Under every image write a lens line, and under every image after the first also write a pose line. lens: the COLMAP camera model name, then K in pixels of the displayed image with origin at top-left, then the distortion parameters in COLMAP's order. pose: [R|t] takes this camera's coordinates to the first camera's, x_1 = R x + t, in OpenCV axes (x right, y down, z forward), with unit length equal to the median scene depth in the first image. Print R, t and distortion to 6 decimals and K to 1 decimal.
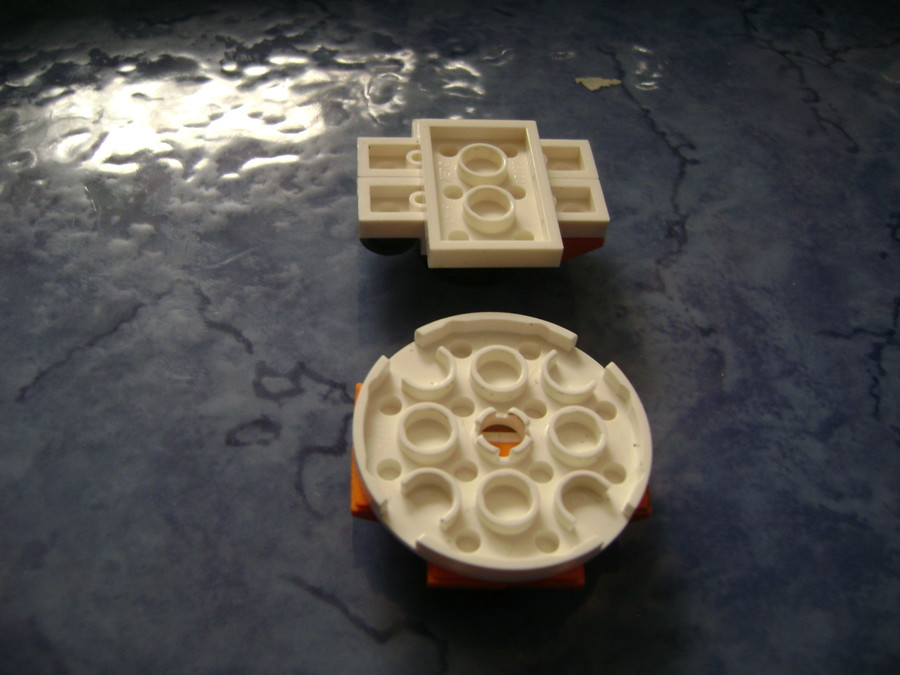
lens RADIAL K [[909.0, 0, 450.0], [0, 909.0, 337.5], [0, 0, 1]] dist [-0.178266, 0.082577]
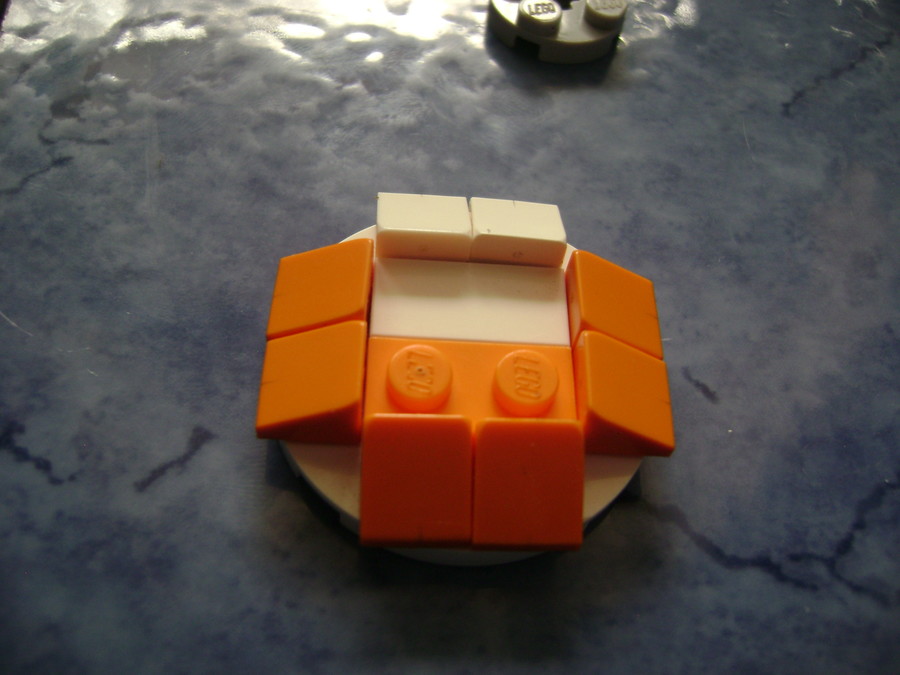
lens RADIAL K [[909.0, 0, 450.0], [0, 909.0, 337.5], [0, 0, 1]] dist [-0.178266, 0.082577]
pose [[0.986642, 0.140653, -0.082182, -0.683133], [-0.133155, 0.986951, 0.090545, 0.249100], [0.093845, -0.078392, 0.992496, 0.024165]]
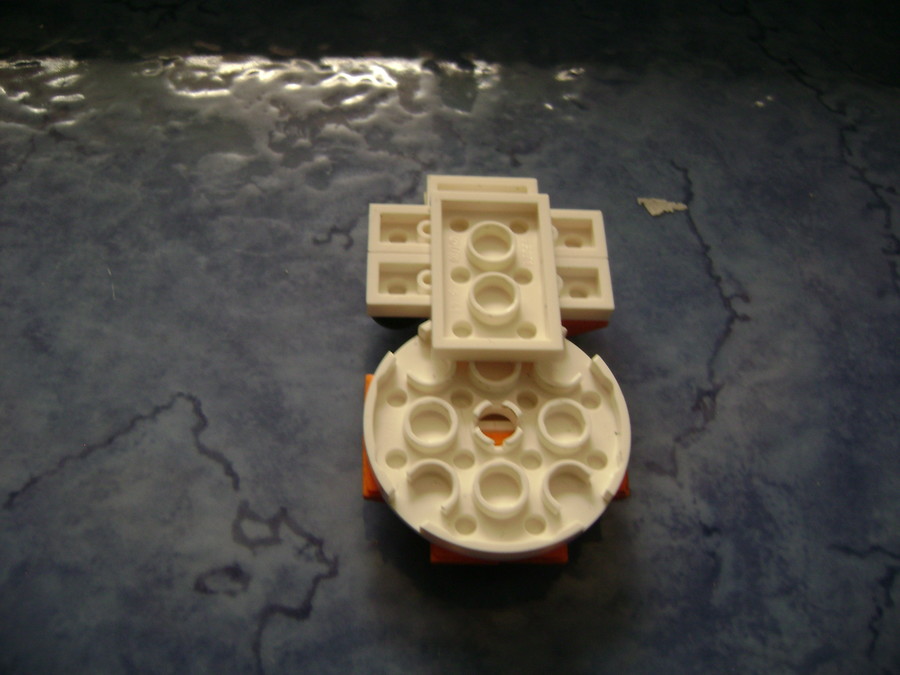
lens RADIAL K [[909.0, 0, 450.0], [0, 909.0, 337.5], [0, 0, 1]] dist [-0.178266, 0.082577]
pose [[0.983914, 0.150739, -0.095869, 0.080475], [-0.144162, 0.986915, 0.072220, -0.253471], [0.105501, -0.057237, 0.992771, 0.051263]]
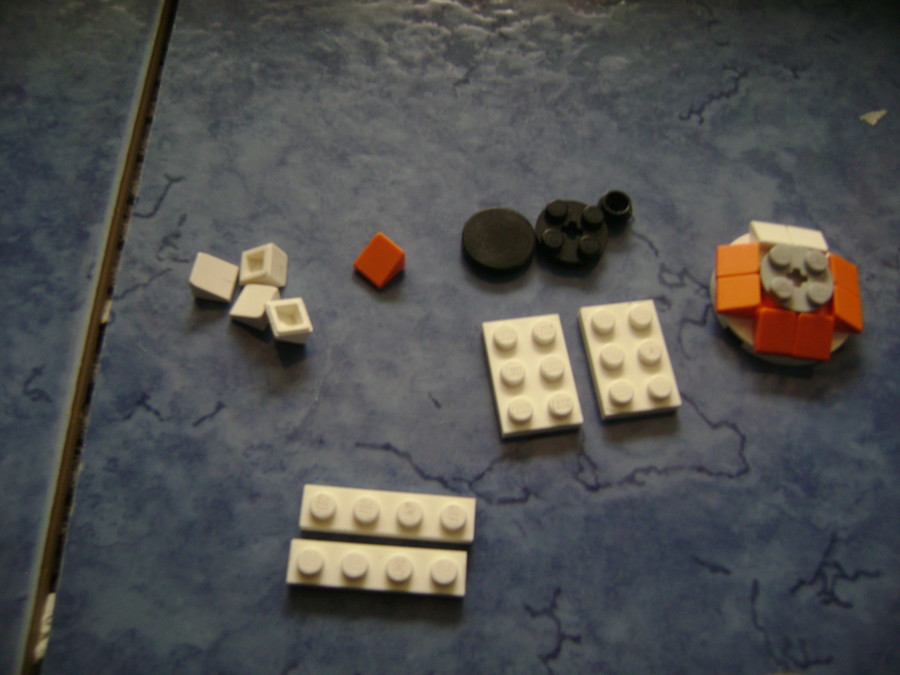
lens RADIAL K [[909.0, 0, 450.0], [0, 909.0, 337.5], [0, 0, 1]] dist [-0.178266, 0.082577]
pose [[0.961697, 0.226220, -0.154801, -0.300685], [-0.192870, 0.959720, 0.204300, -0.109904], [0.194782, -0.166618, 0.966591, -0.779582]]
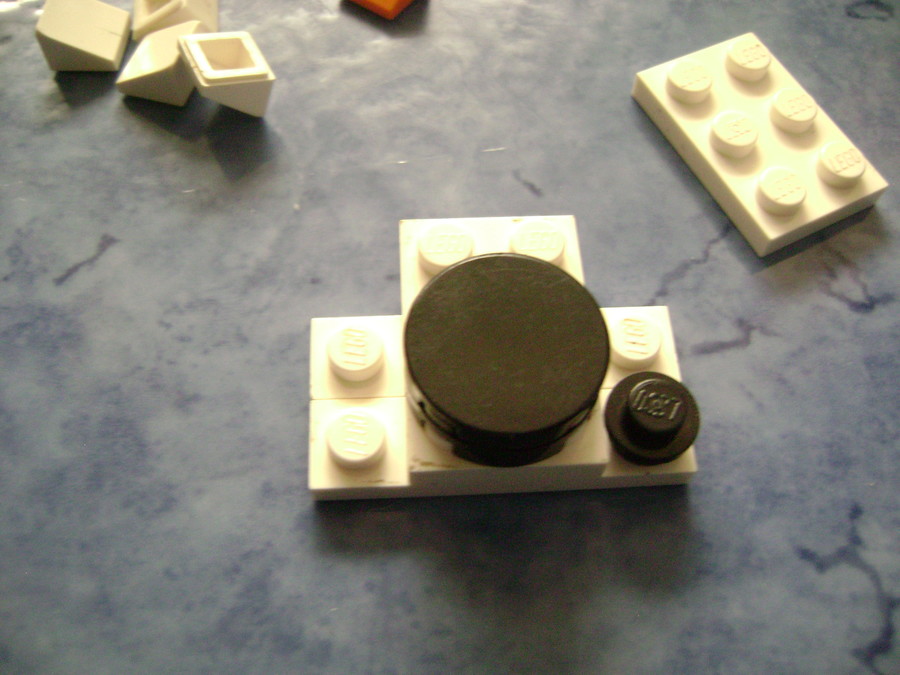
lens RADIAL K [[909.0, 0, 450.0], [0, 909.0, 337.5], [0, 0, 1]] dist [-0.178266, 0.082577]
pose [[0.986656, 0.103874, -0.125380, -0.499001], [-0.080761, 0.980876, 0.177088, 0.319003], [0.141377, -0.164599, 0.976176, -0.095792]]
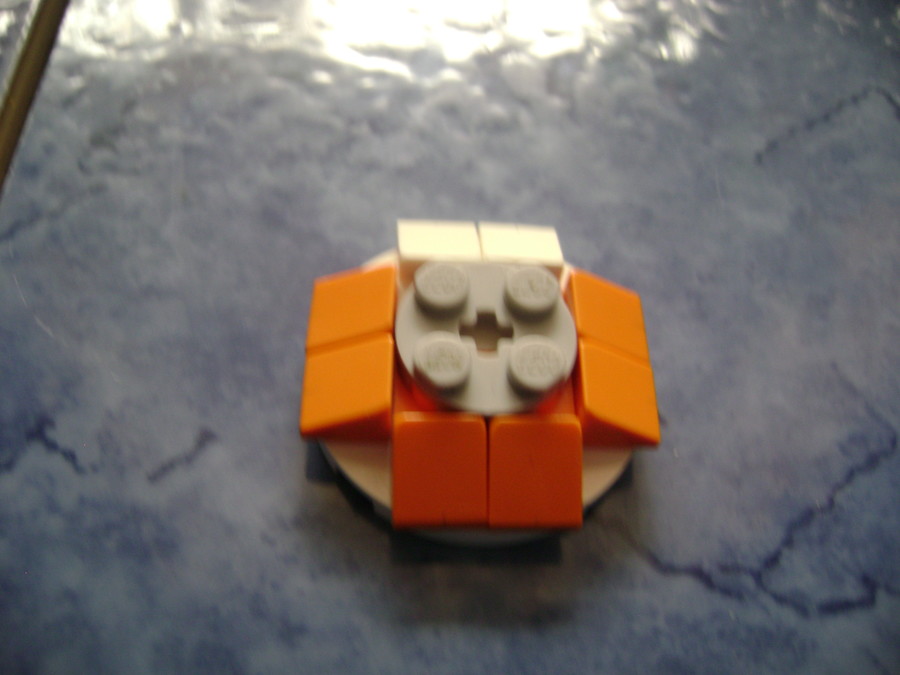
lens RADIAL K [[909.0, 0, 450.0], [0, 909.0, 337.5], [0, 0, 1]] dist [-0.178266, 0.082577]
pose [[0.976590, 0.177488, -0.121534, -0.631816], [-0.168135, 0.982230, 0.083392, 0.225380], [0.134176, -0.061006, 0.989078, -0.058346]]
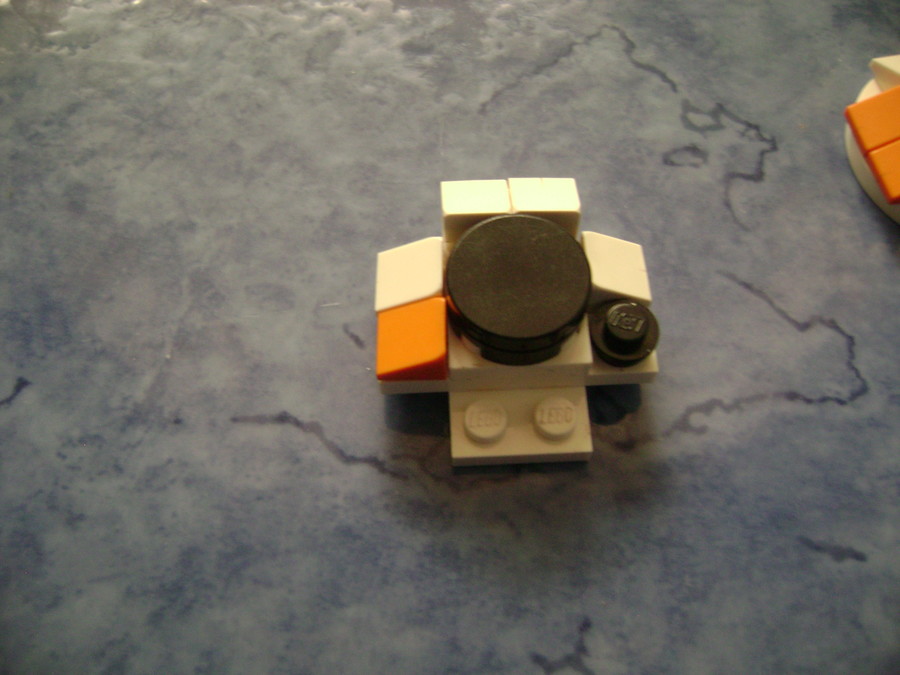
lens RADIAL K [[913.5, 0, 450.0], [0, 913.5, 337.5], [0, 0, 1]] dist [-0.183428, 0.092421]
pose [[0.980483, 0.112456, -0.161264, -0.284034], [-0.078188, 0.975639, 0.204975, 0.112347], [0.180386, -0.188365, 0.965391, -0.215105]]
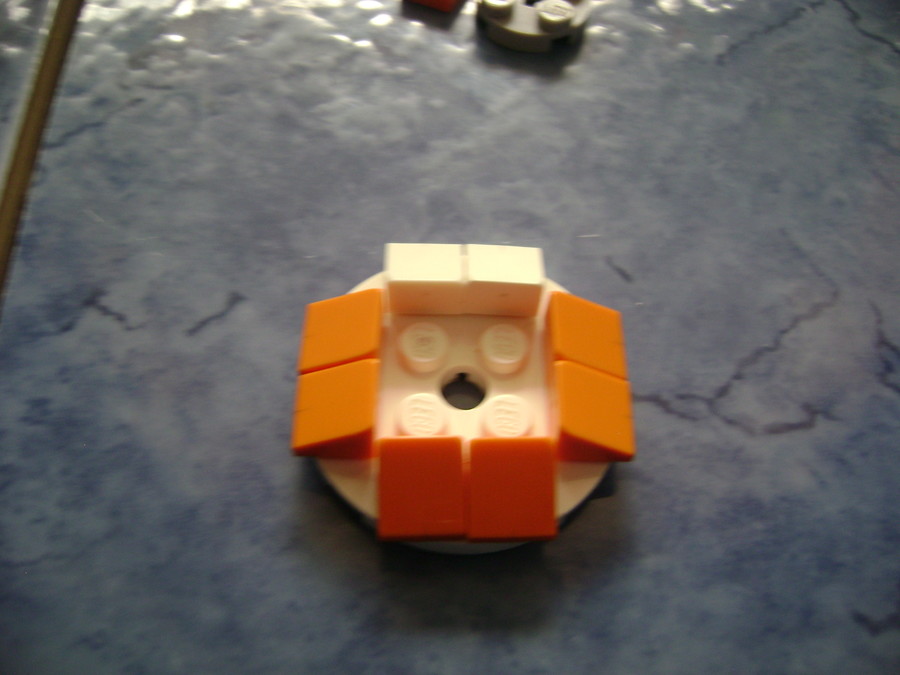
lens RADIAL K [[909.0, 0, 450.0], [0, 909.0, 337.5], [0, 0, 1]] dist [-0.178266, 0.082577]
pose [[0.977007, 0.155330, -0.146045, -0.567726], [-0.136931, 0.982197, 0.128602, 0.295880], [0.163421, -0.105647, 0.980883, -0.183950]]
